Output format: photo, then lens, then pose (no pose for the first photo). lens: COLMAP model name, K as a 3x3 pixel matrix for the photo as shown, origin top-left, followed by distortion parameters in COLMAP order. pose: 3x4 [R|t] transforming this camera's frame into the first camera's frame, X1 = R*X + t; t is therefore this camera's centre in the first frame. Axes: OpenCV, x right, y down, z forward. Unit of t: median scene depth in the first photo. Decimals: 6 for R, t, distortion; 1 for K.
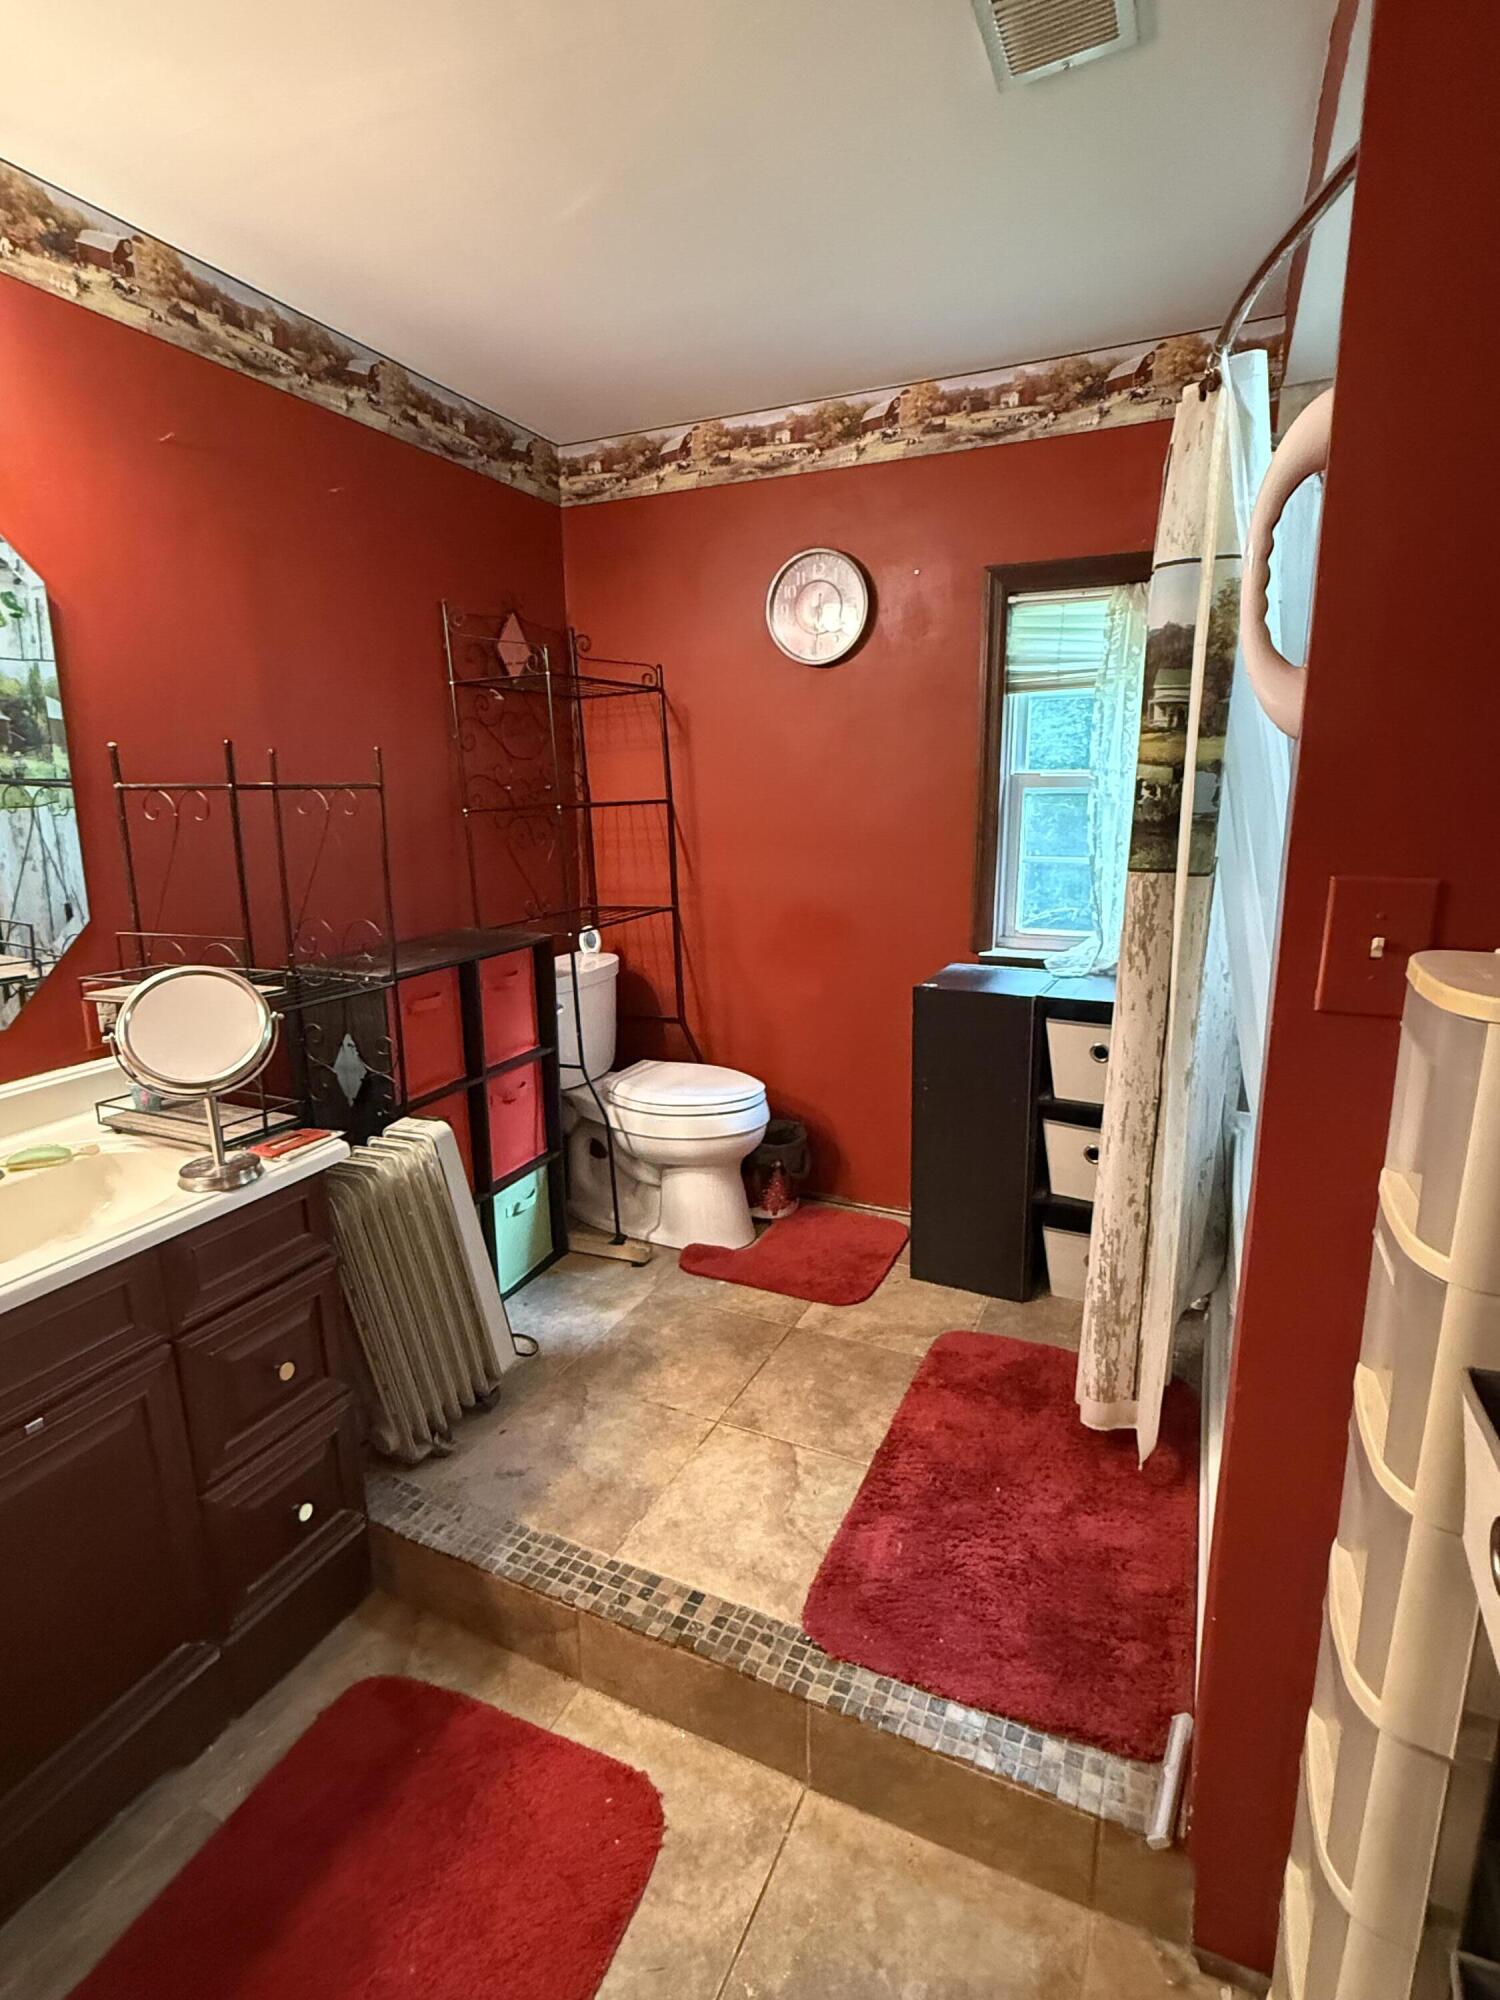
lens RADIAL K [[993.6, 0, 752.5], [0, 993.6, 1000.7], [0, 0, 1]] dist [0.001159, -0.000365]
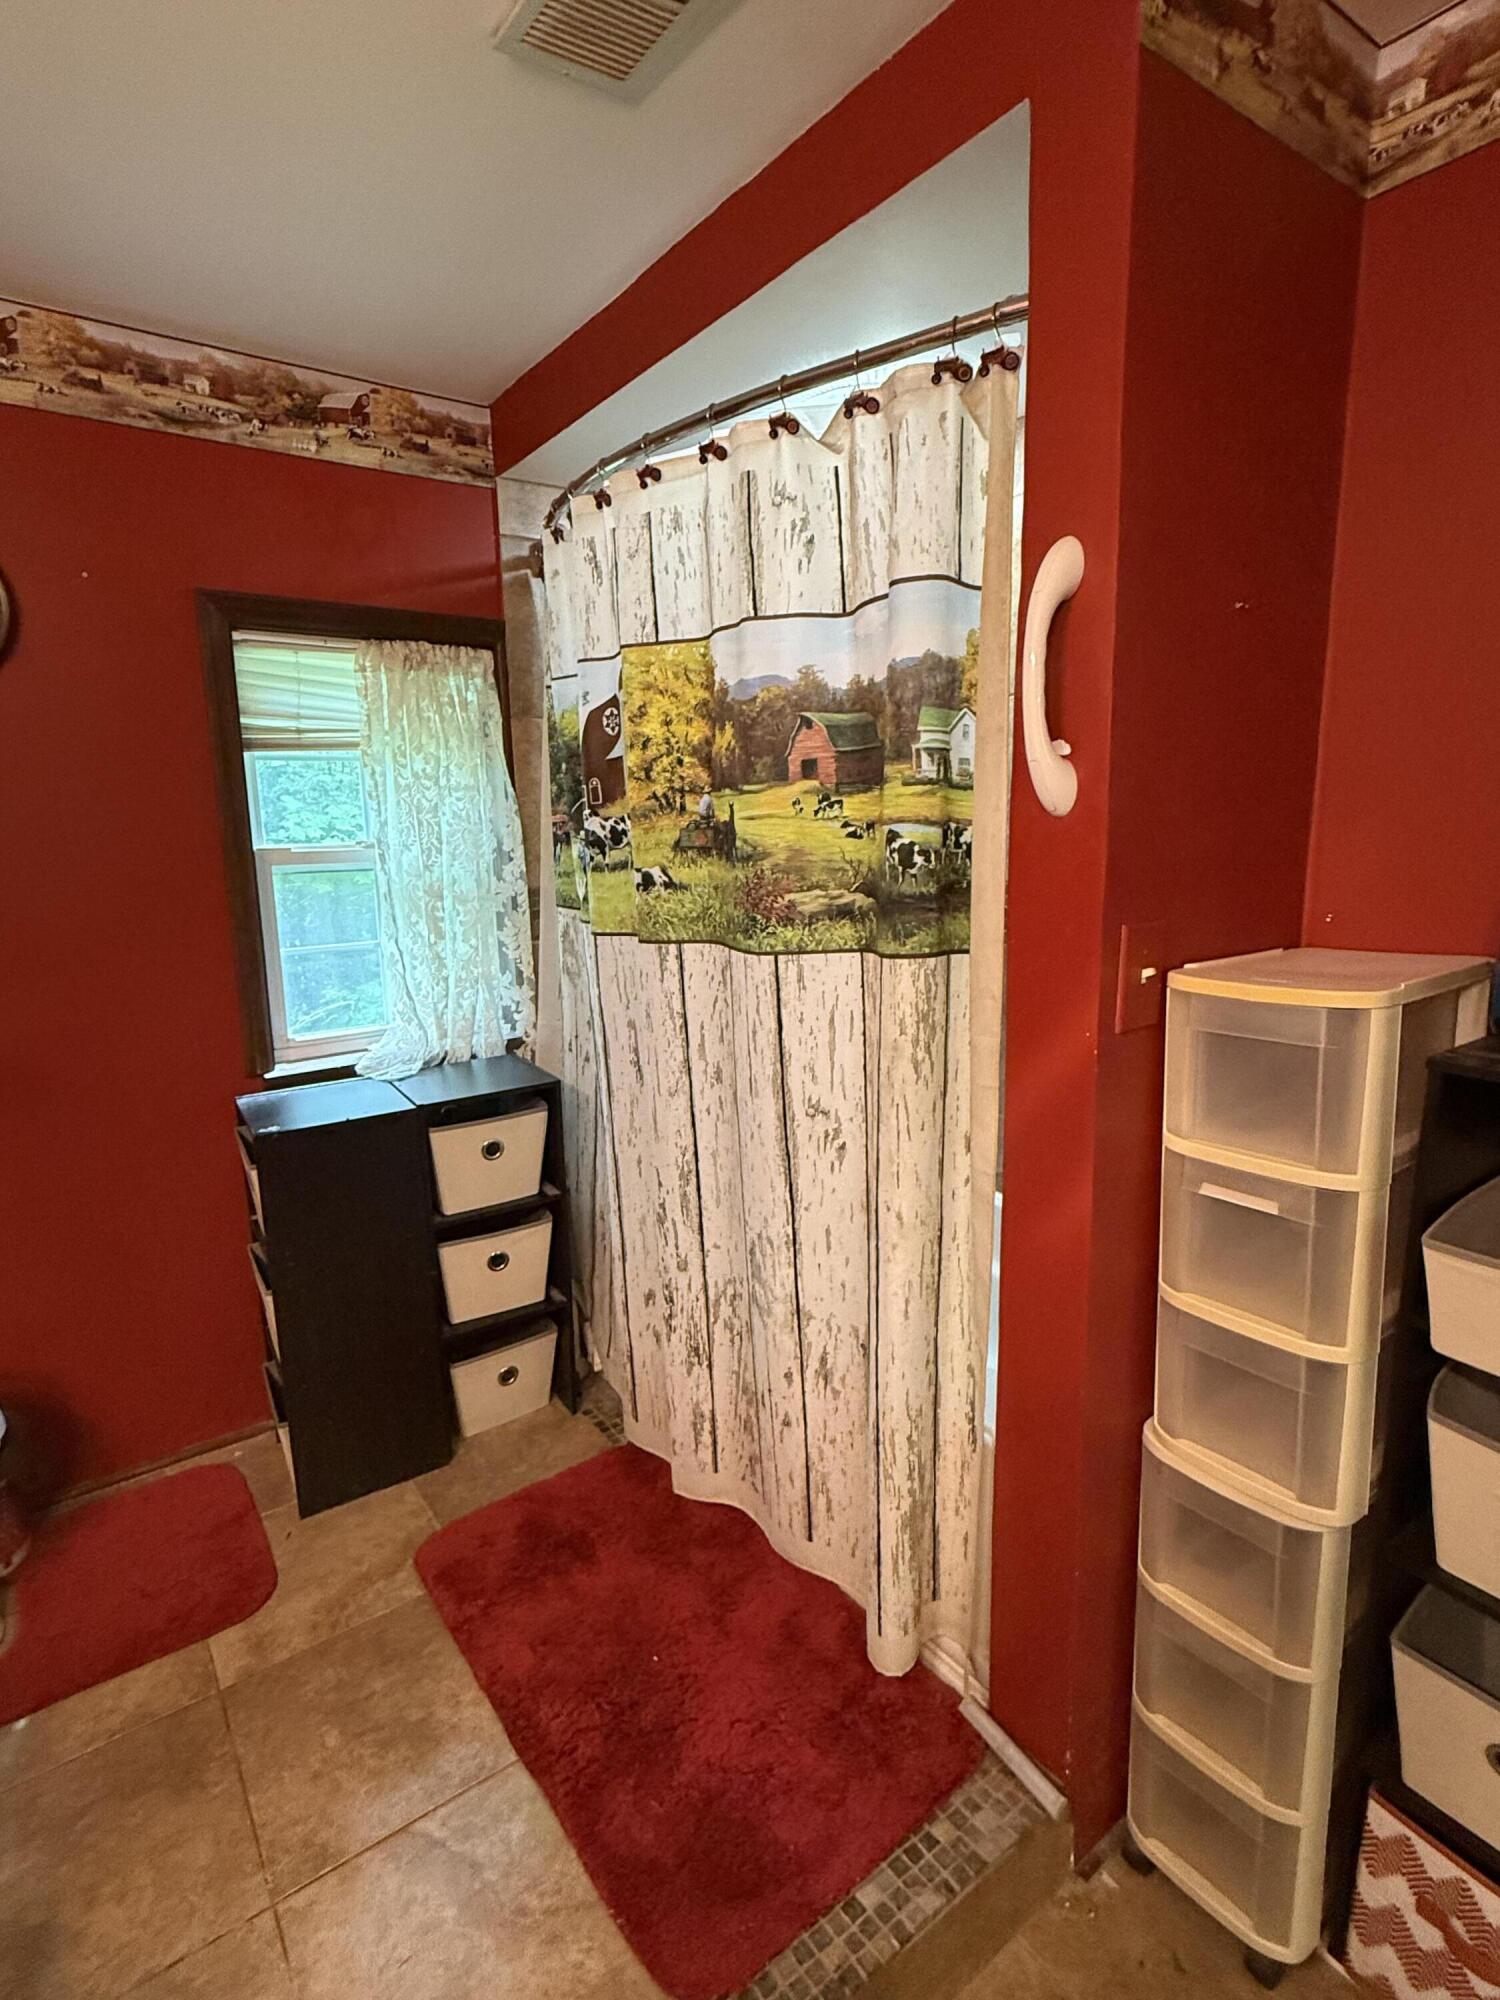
lens RADIAL K [[993.6, 0, 749.9], [0, 993.6, 1000.1], [0, 0, 1]] dist [0.001159, -0.000365]
pose [[0.485043, -0.152633, 0.861067, -0.280708], [0.213065, 0.975604, 0.052915, -0.073512], [-0.848137, 0.157797, 0.505731, 0.300128]]
